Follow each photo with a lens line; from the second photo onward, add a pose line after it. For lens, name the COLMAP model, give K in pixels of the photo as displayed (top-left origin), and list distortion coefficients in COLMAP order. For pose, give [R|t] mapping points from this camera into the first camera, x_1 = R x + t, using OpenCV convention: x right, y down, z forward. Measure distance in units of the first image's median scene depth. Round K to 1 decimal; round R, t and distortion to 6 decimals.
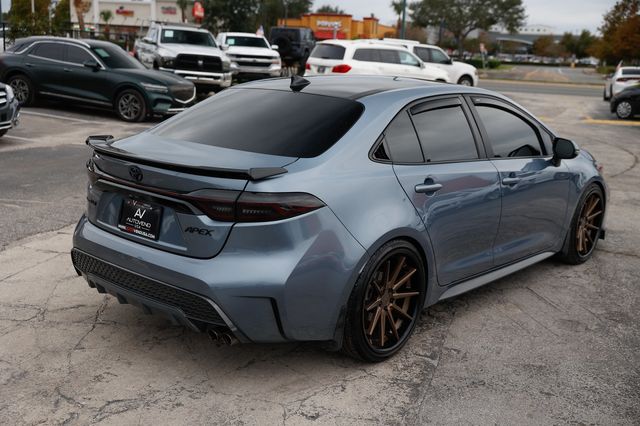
lens RADIAL K [[727.1, 0, 320.0], [0, 727.1, 213.0], [0, 0, 1]] dist [0.074468, -0.001560]
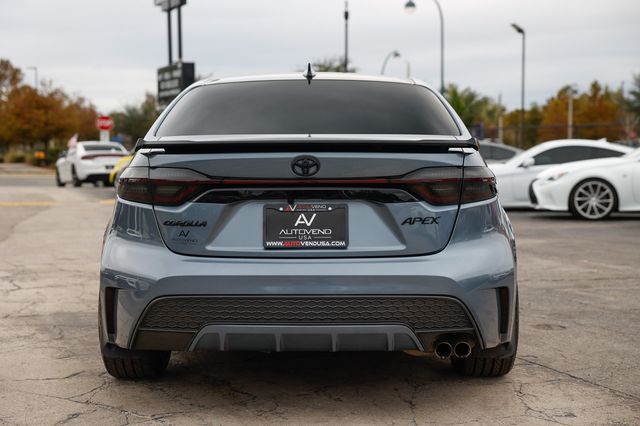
lens RADIAL K [[1018.9, 0, 320.0], [0, 1018.9, 213.0], [0, 0, 1]] dist [0.243299, -0.002891]
pose [[0.766714, -0.087676, 0.635974, -0.867843], [0.179012, 0.980537, -0.080634, 0.077997], [-0.616526, 0.175670, 0.767487, 0.169790]]
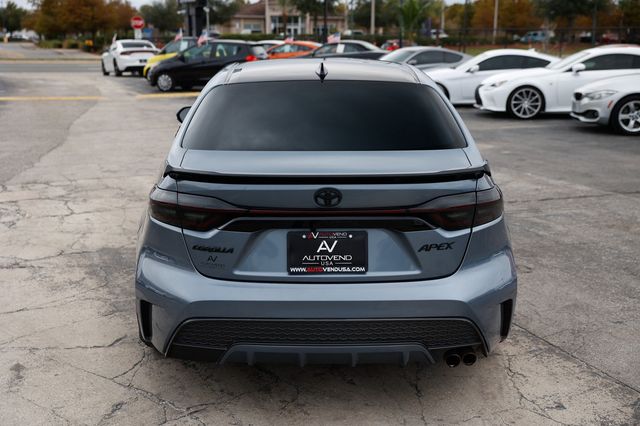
lens RADIAL K [[761.4, 0, 320.0], [0, 761.4, 213.0], [0, 0, 1]] dist [0.087984, 0.000995]
pose [[0.753799, -0.193818, 0.627870, -0.735266], [0.179407, 0.979912, 0.087101, -0.104623], [-0.632139, 0.046988, 0.773429, 0.343221]]
